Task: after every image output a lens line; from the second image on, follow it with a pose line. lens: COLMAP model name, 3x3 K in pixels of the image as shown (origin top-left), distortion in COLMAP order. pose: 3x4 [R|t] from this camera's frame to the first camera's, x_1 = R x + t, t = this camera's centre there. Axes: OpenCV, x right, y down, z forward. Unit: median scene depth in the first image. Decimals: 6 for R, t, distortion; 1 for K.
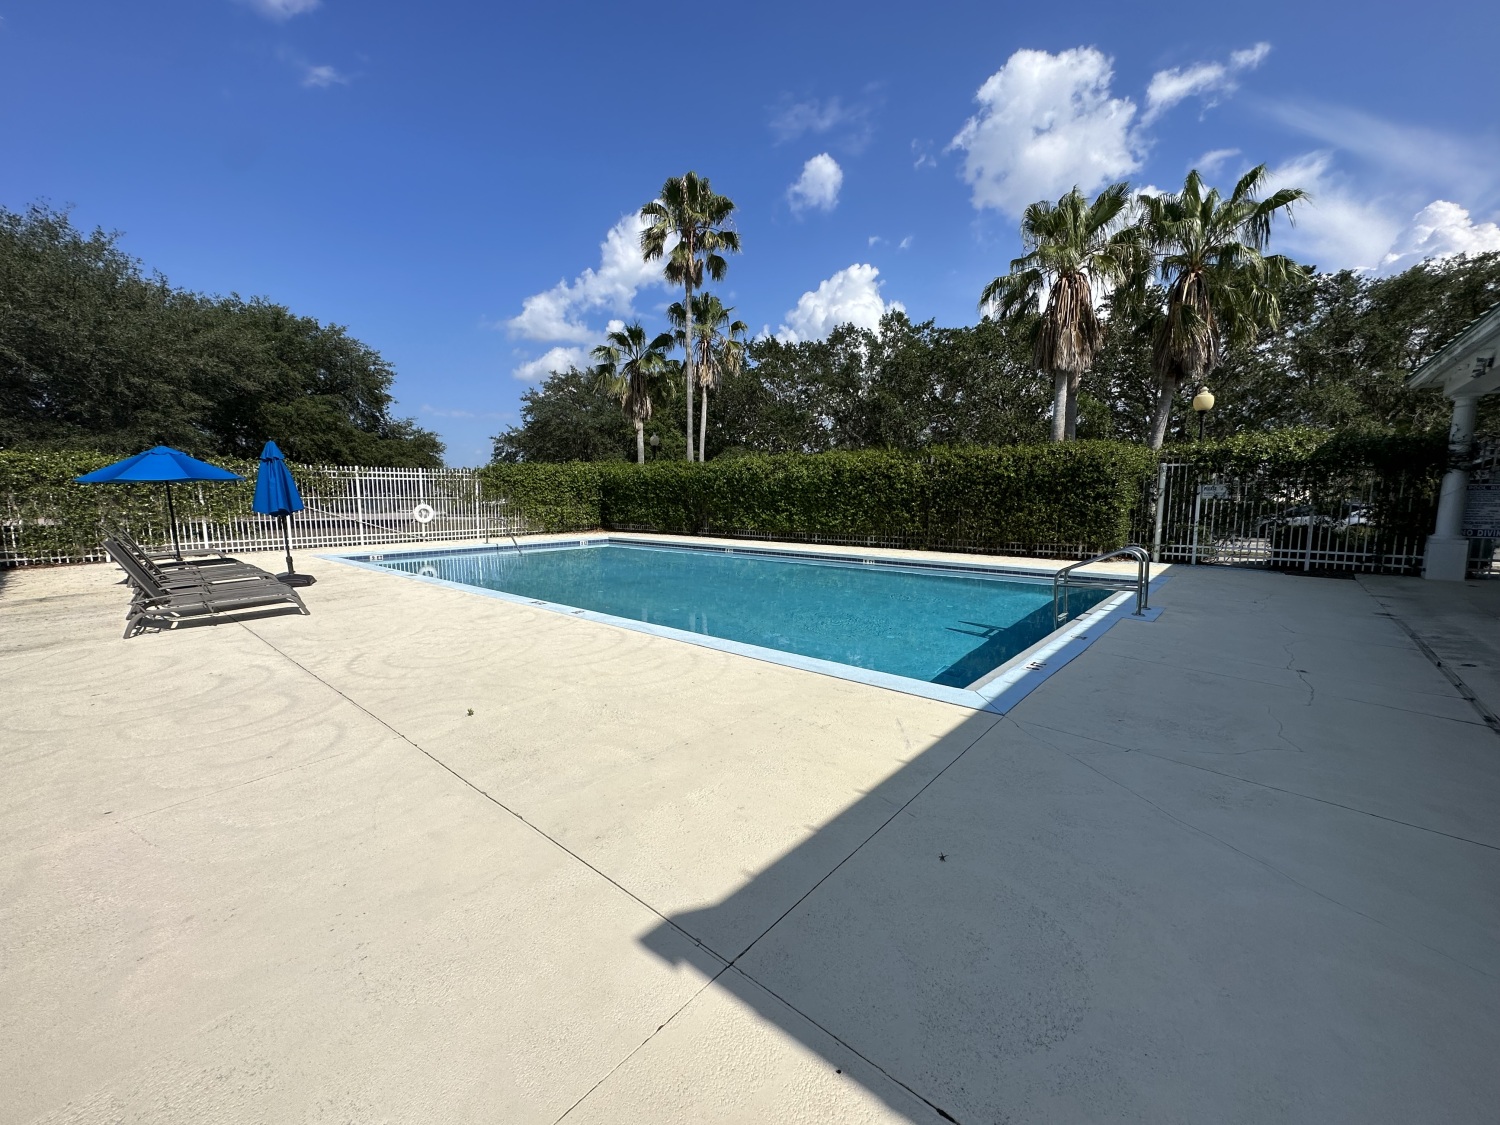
lens RADIAL K [[593.5, 0, 745.9], [0, 593.5, 568.4], [0, 0, 1]] dist [0.000632, -0.000009]
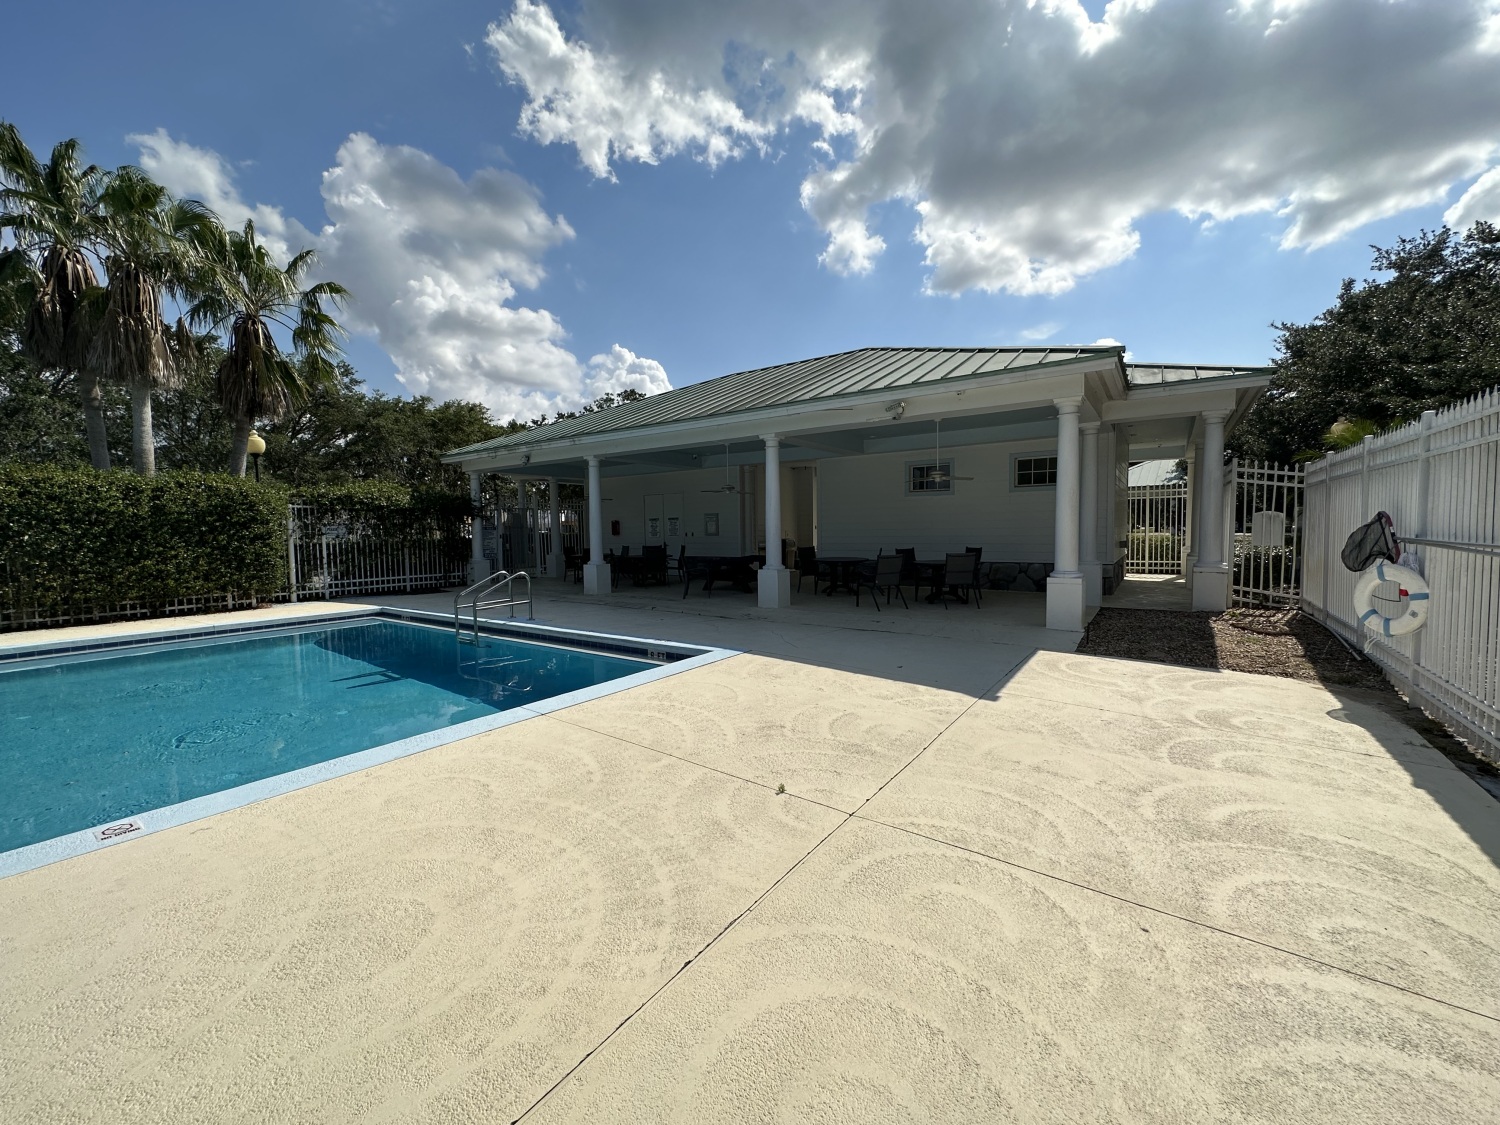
lens RADIAL K [[593.5, 0, 746.9], [0, 593.5, 557.3], [0, 0, 1]] dist [0.000632, -0.000009]
pose [[-0.105164, -0.042806, 0.993533, -0.437848], [0.137537, 0.988846, 0.057162, -0.042991], [-0.984898, 0.142659, -0.098103, 0.382138]]
